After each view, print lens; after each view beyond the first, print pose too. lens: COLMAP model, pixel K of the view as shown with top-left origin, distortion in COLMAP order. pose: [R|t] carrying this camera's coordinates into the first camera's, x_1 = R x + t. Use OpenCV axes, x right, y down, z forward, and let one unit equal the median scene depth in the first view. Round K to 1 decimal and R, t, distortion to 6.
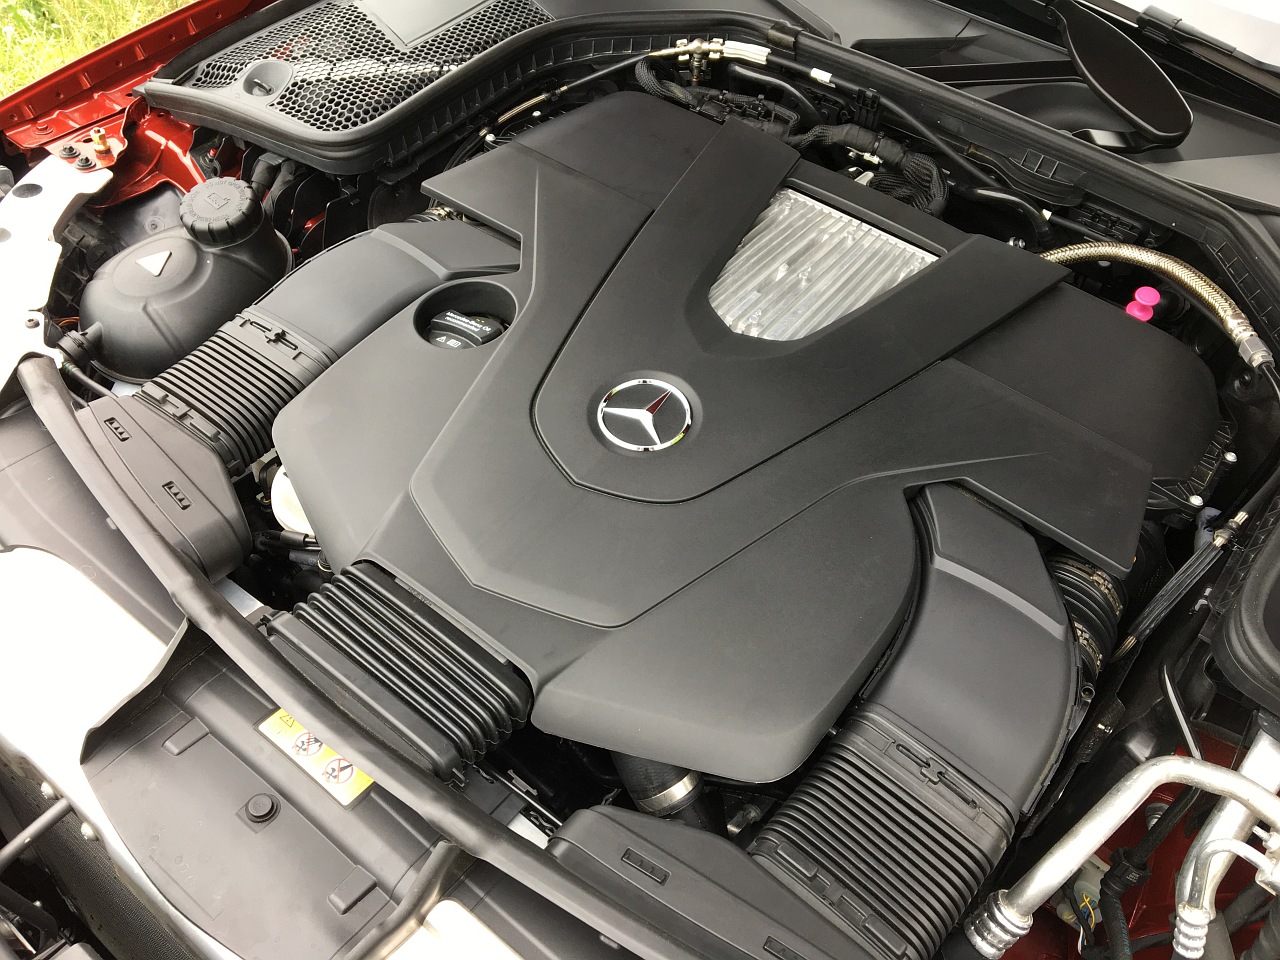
lens RADIAL K [[1068.0, 0, 637.1], [0, 1068.0, 484.8], [0, 0, 1]] dist [0.071620, -0.102727]
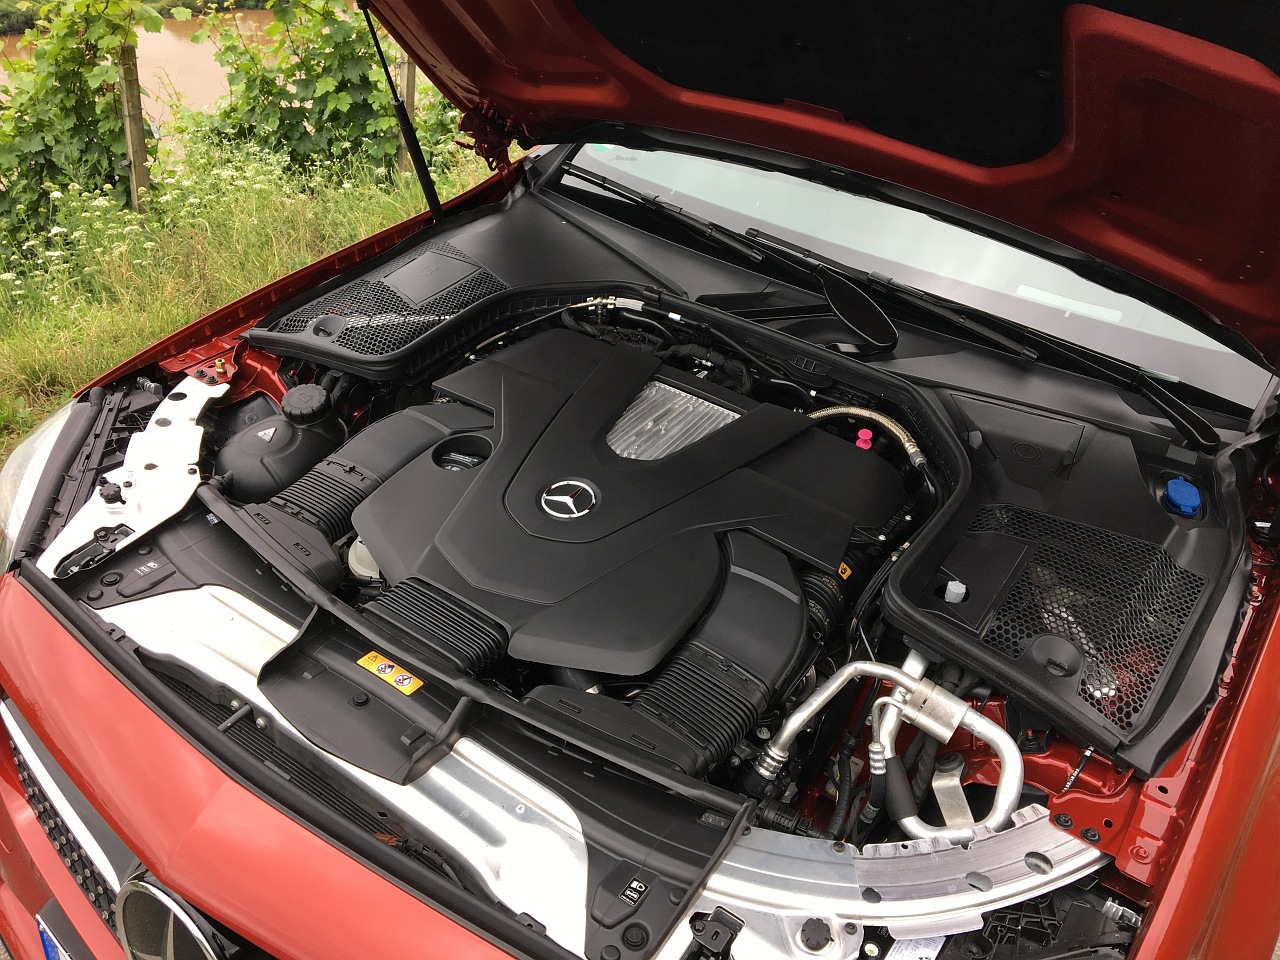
lens RADIAL K [[1068.0, 0, 633.5], [0, 1068.0, 482.9], [0, 0, 1]] dist [0.071620, -0.102727]
pose [[0.998394, -0.031525, 0.047076, 0.027563], [0.040815, 0.976481, -0.211706, 0.243616], [-0.039295, 0.213287, 0.976199, -0.618710]]
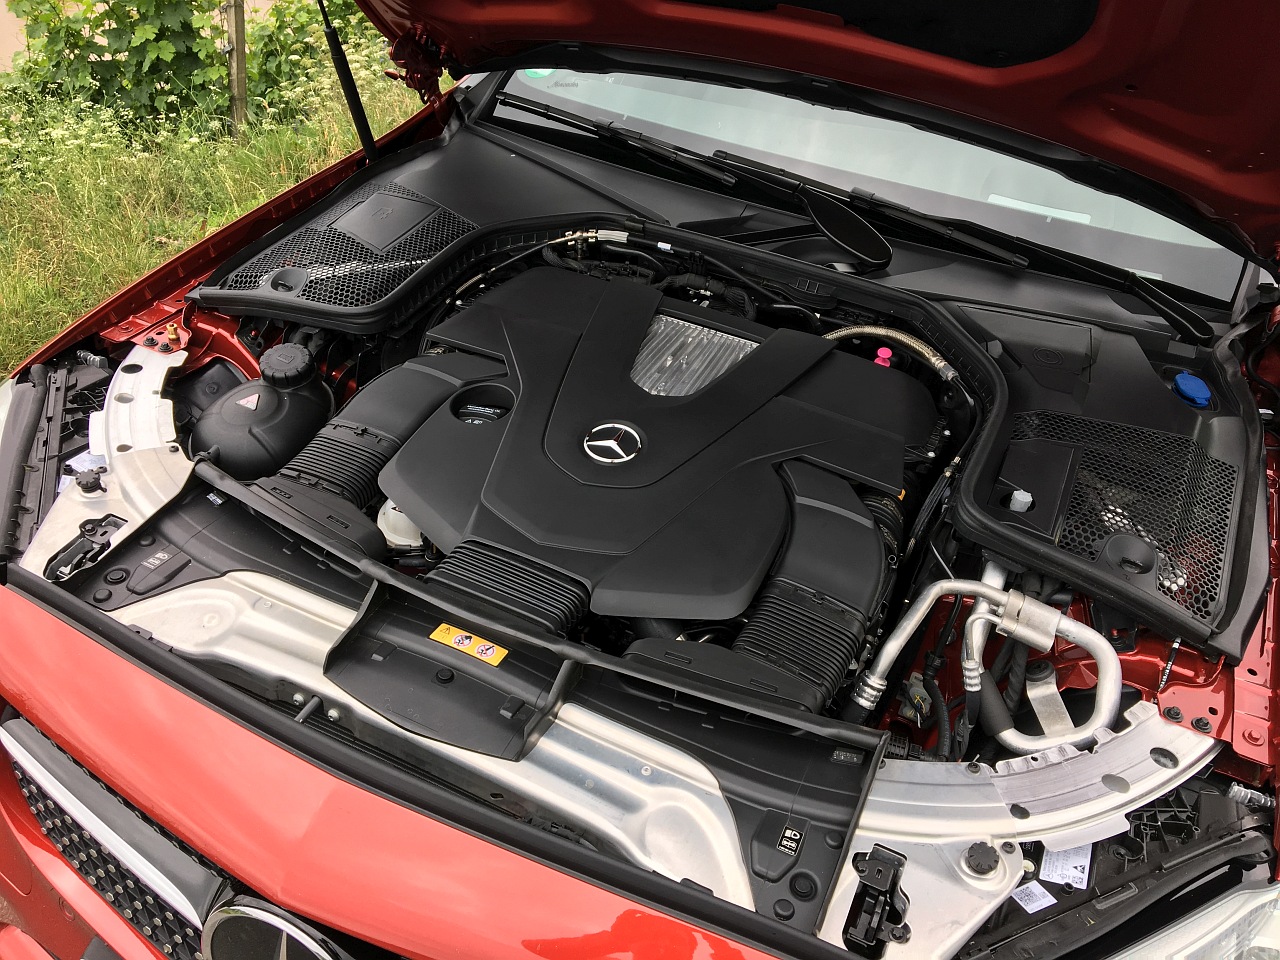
lens RADIAL K [[1068.0, 0, 630.6], [0, 1068.0, 483.3], [0, 0, 1]] dist [0.071620, -0.102727]
pose [[0.975485, -0.124025, 0.181787, -0.234367], [0.152741, 0.976262, -0.153564, 0.216174], [-0.158426, 0.177566, 0.971273, -0.506874]]
